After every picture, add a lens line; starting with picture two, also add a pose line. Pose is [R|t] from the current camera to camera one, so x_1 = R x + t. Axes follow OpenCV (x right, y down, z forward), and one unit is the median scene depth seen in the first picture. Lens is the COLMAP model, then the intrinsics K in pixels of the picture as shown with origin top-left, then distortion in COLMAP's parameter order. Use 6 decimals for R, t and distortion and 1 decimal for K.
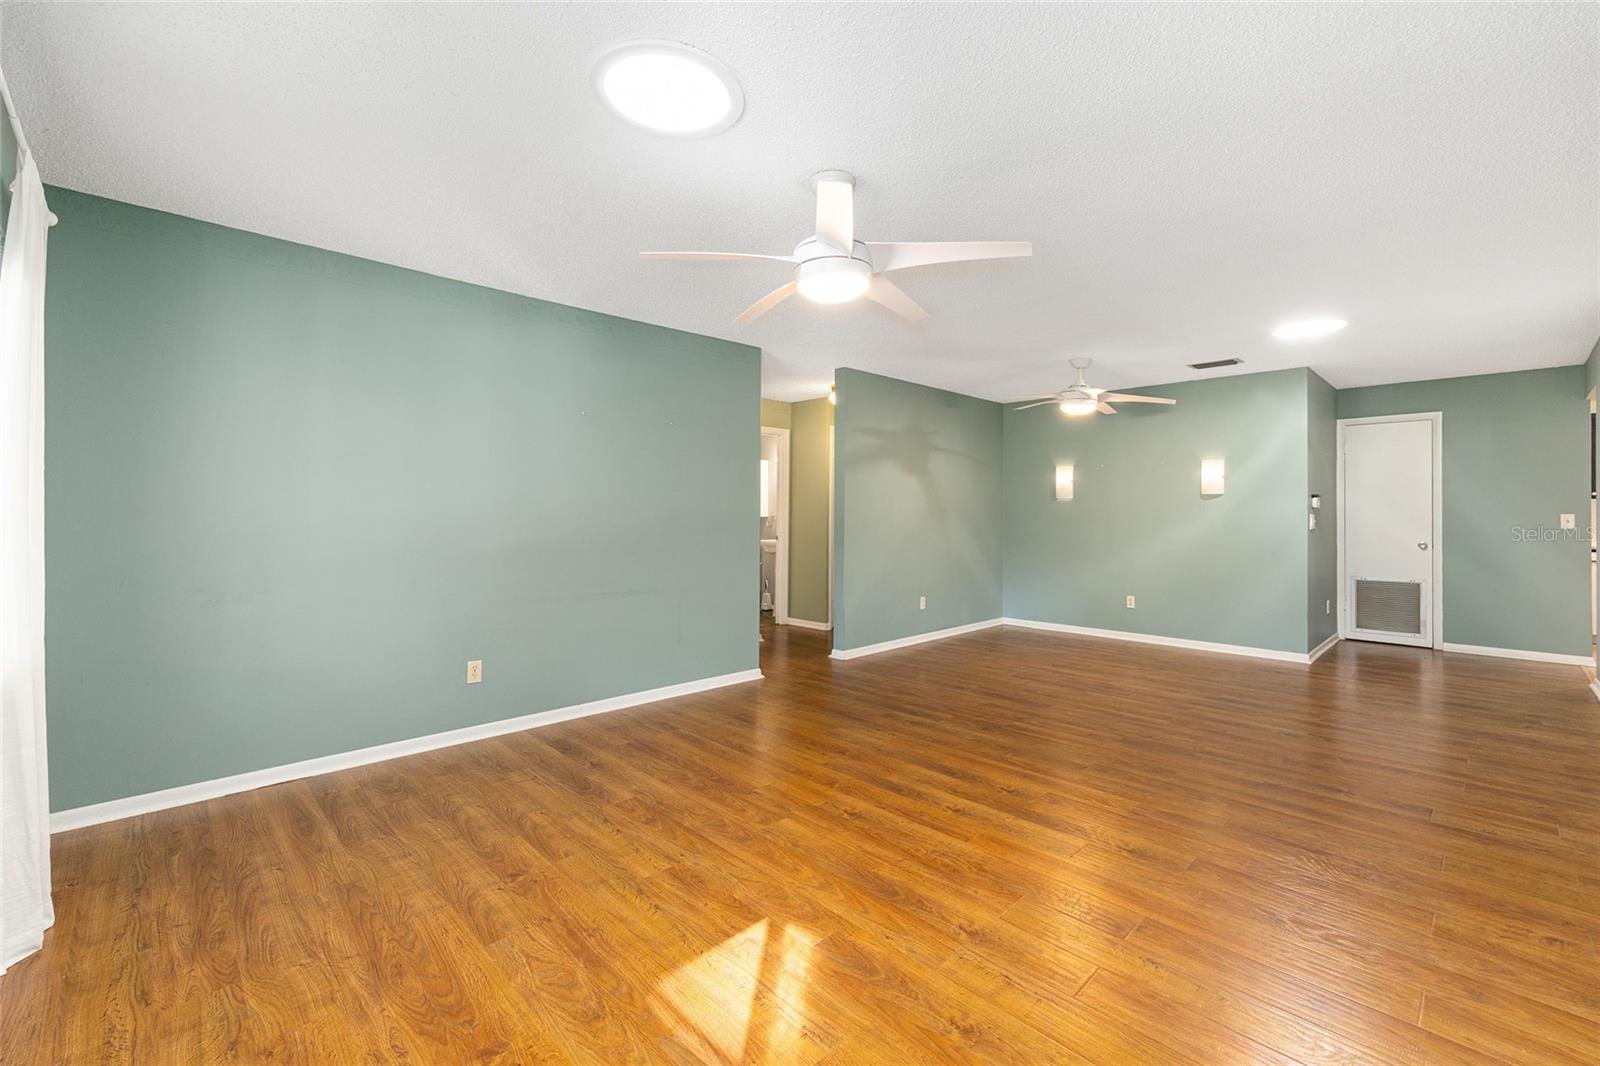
lens RADIAL K [[672.7, 0, 804.4], [0, 672.7, 511.4], [0, 0, 1]] dist [-0.004366, 0.001186]
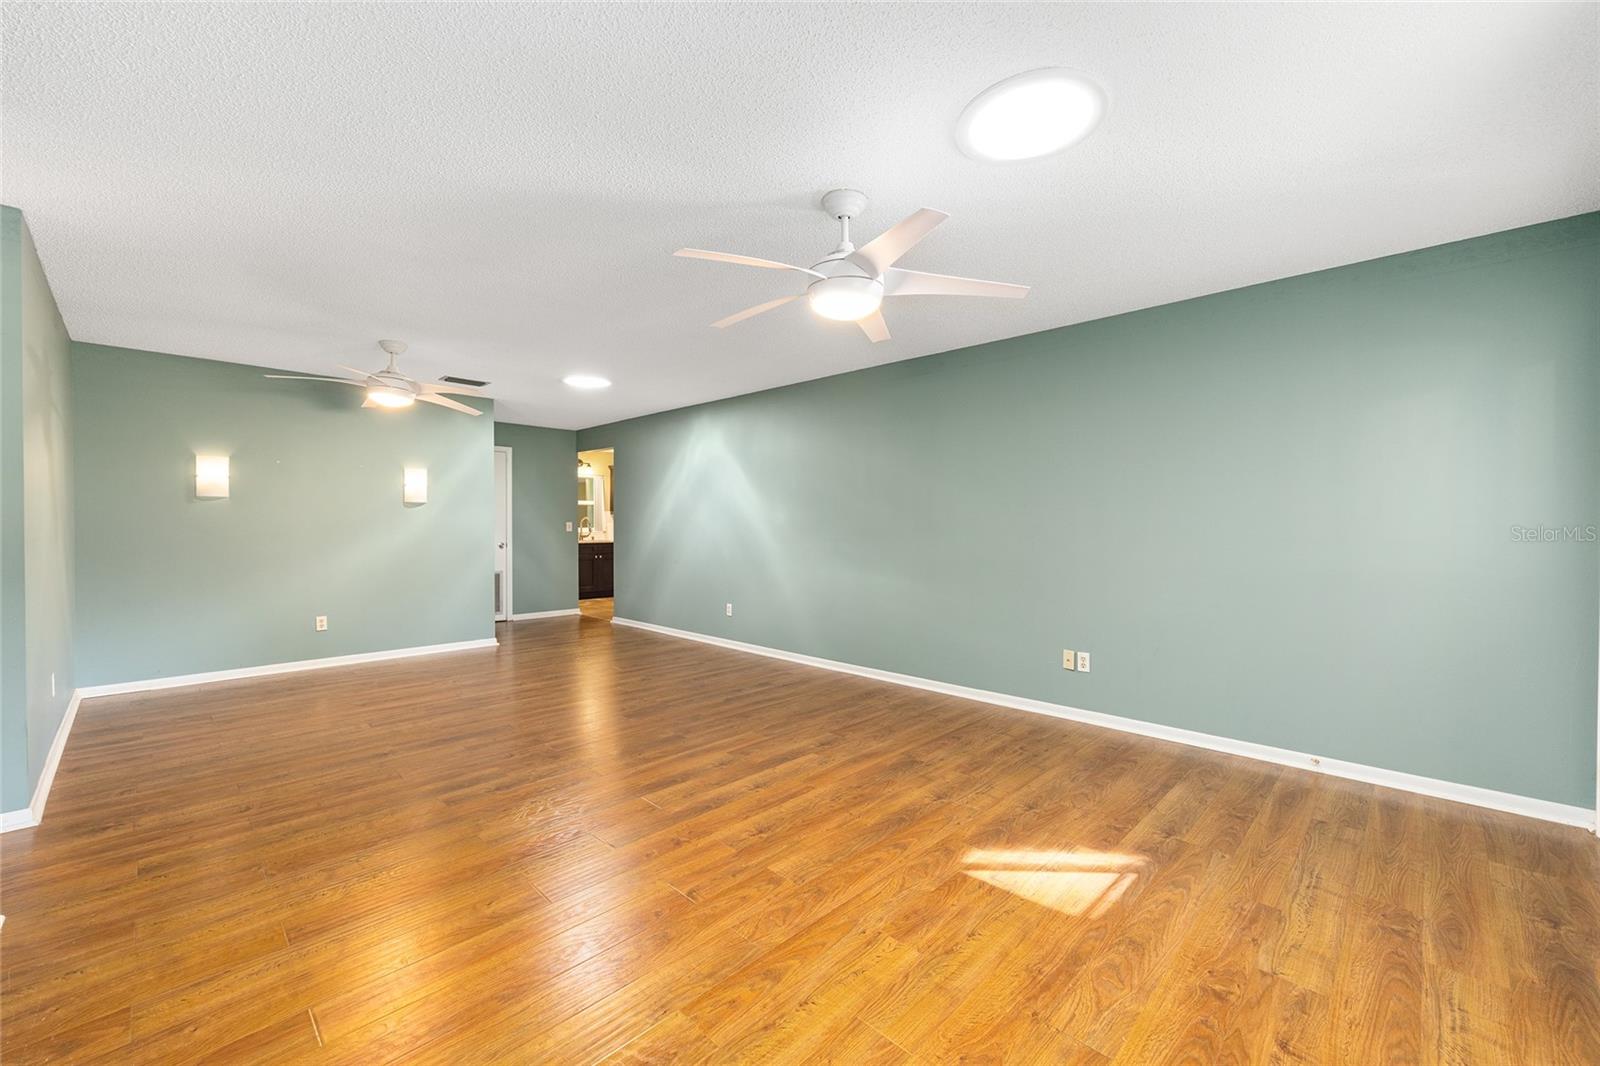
lens RADIAL K [[643.7, 0, 801.4], [0, 643.7, 545.5], [0, 0, 1]] dist [-0.002401, 0.001700]
pose [[-0.025771, -0.035278, 0.999045, -0.747909], [-0.005725, 0.999366, 0.035141, 0.004040], [-0.999651, -0.004814, -0.025956, 0.857007]]
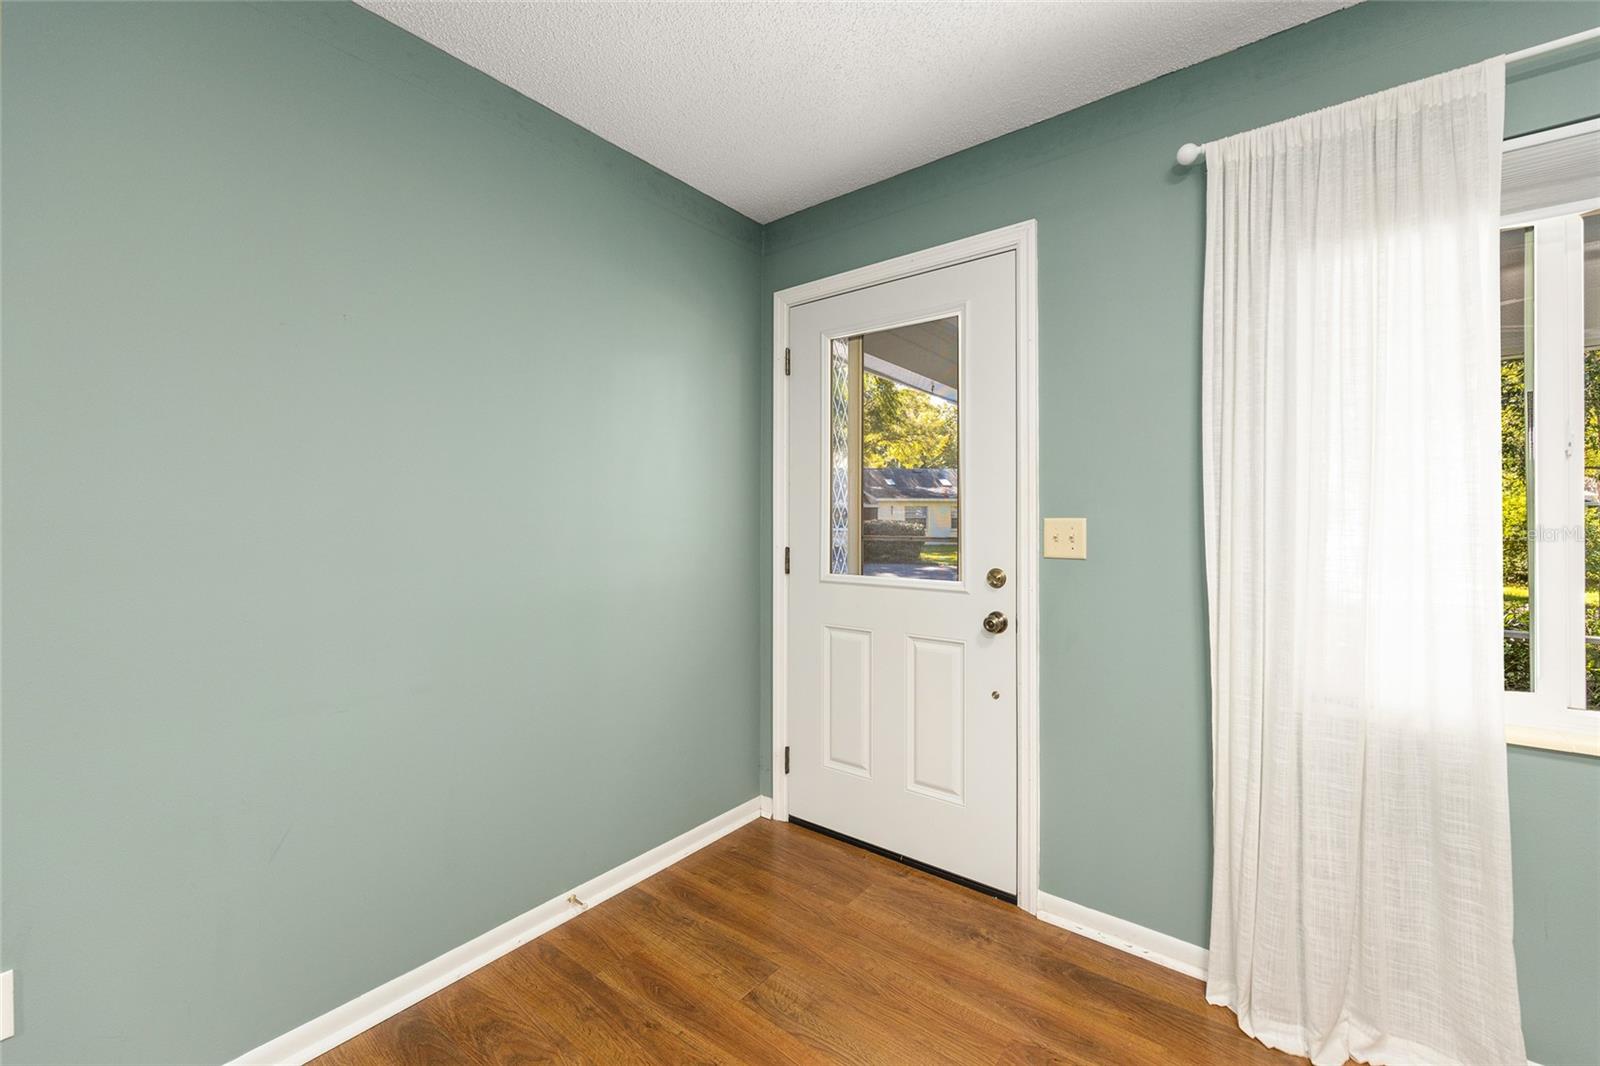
lens RADIAL K [[643.7, 0, 808.1], [0, 643.7, 511.2], [0, 0, 1]] dist [-0.002401, 0.001700]
pose [[-0.989340, -0.007607, -0.145426, 0.106061], [-0.004443, 0.999747, -0.022068, 0.004547], [0.145557, -0.021186, -0.989123, 0.688213]]
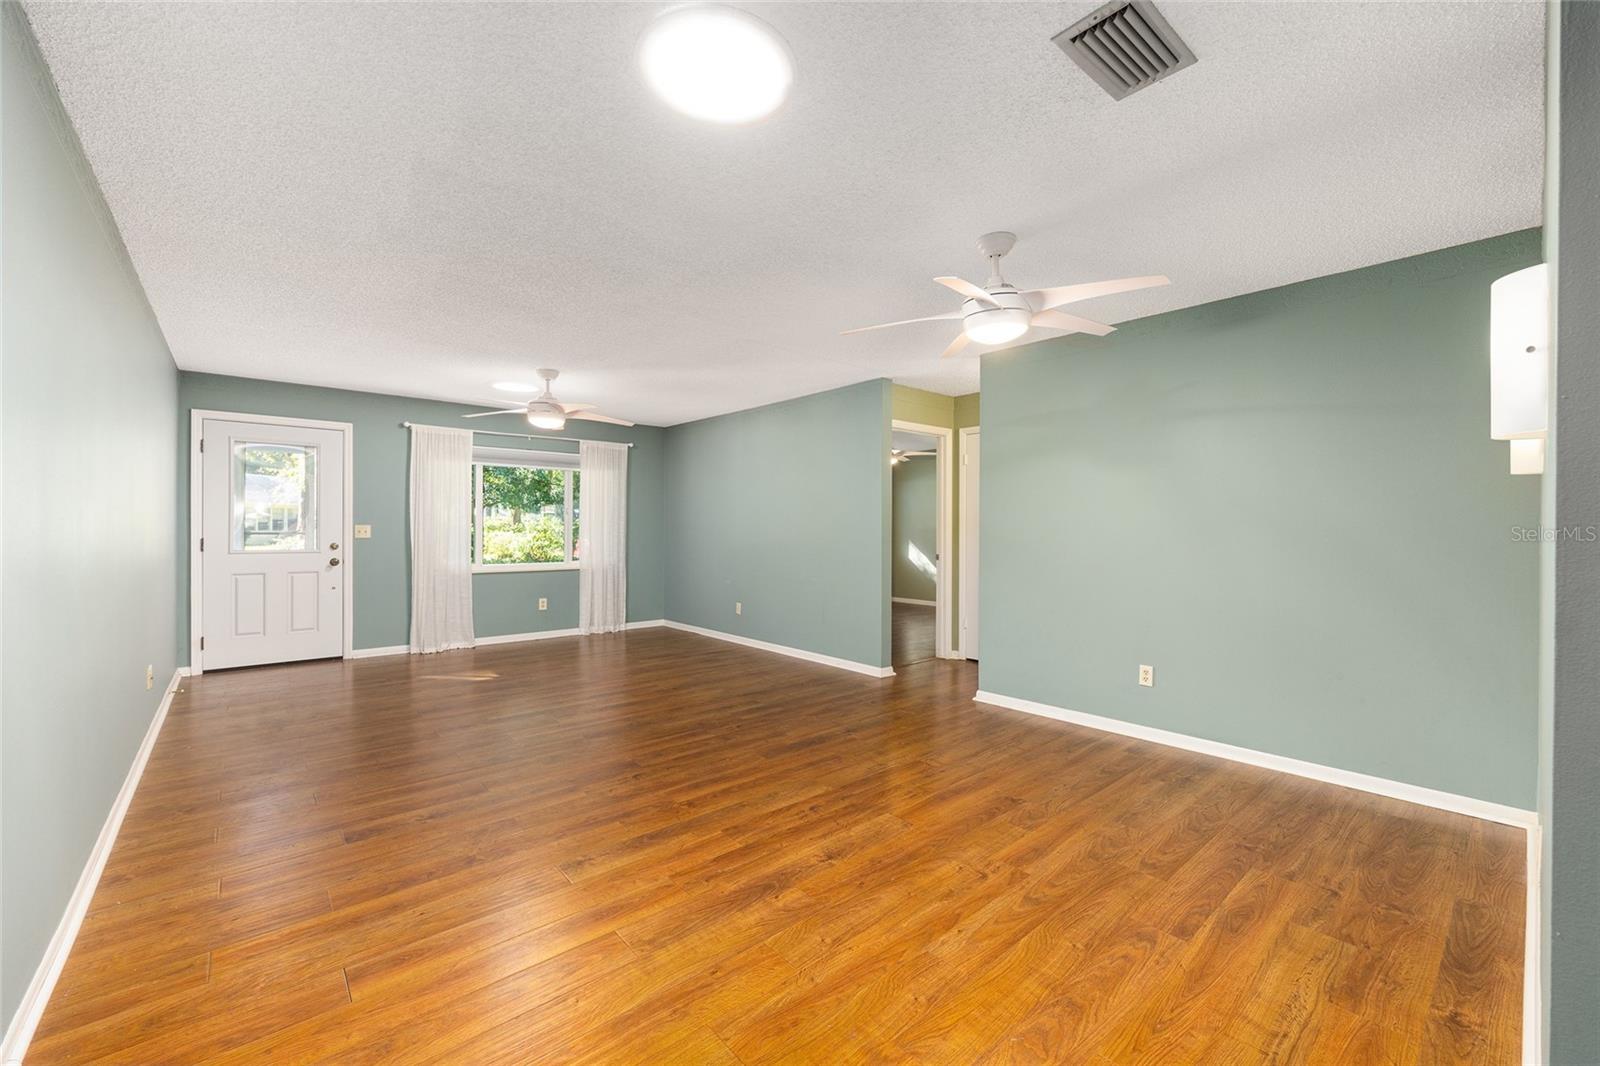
lens RADIAL K [[643.7, 0, 807.4], [0, 643.7, 535.1], [0, 0, 1]] dist [-0.002401, 0.001700]
pose [[-0.048099, 0.009943, -0.998793, 1.619836], [0.000110, 0.999950, 0.009950, 0.007518], [0.998843, 0.000369, -0.048098, 1.520362]]
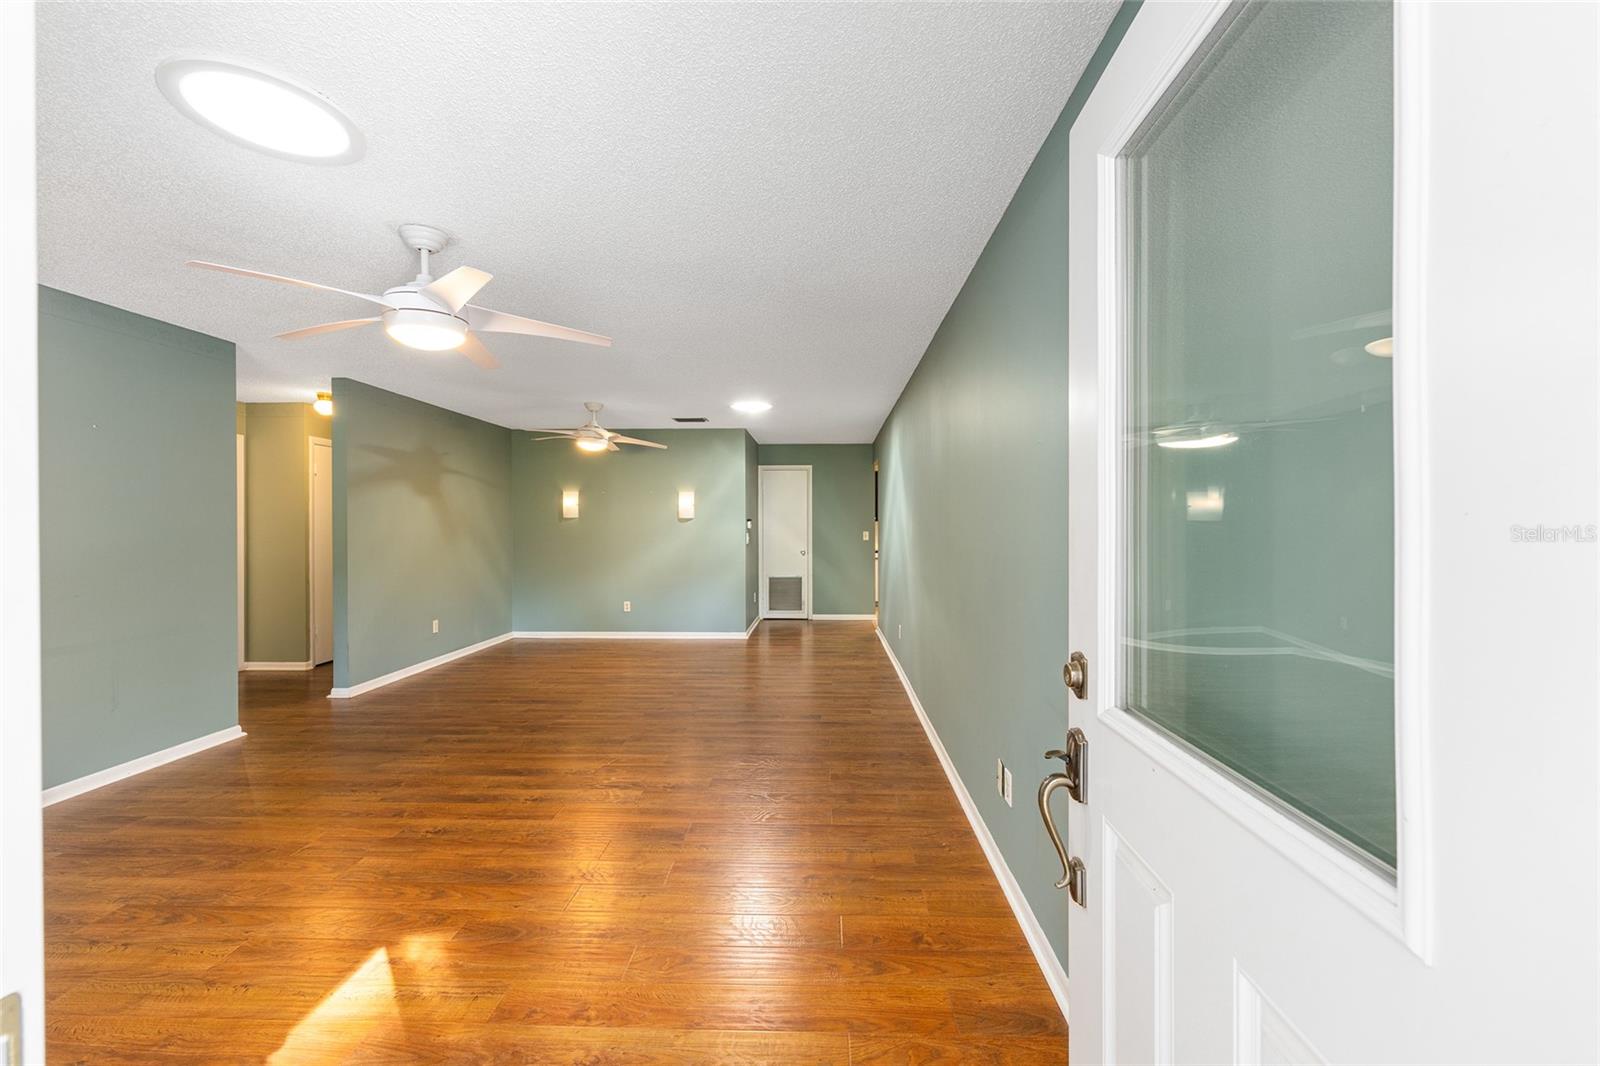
lens RADIAL K [[643.7, 0, 802.9], [0, 643.7, 535.3], [0, 0, 1]] dist [-0.002401, 0.001700]
pose [[0.720533, -0.013681, 0.693285, -0.184437], [0.000741, 0.999820, 0.018959, -0.031068], [-0.693420, -0.013147, 0.720414, -0.108980]]
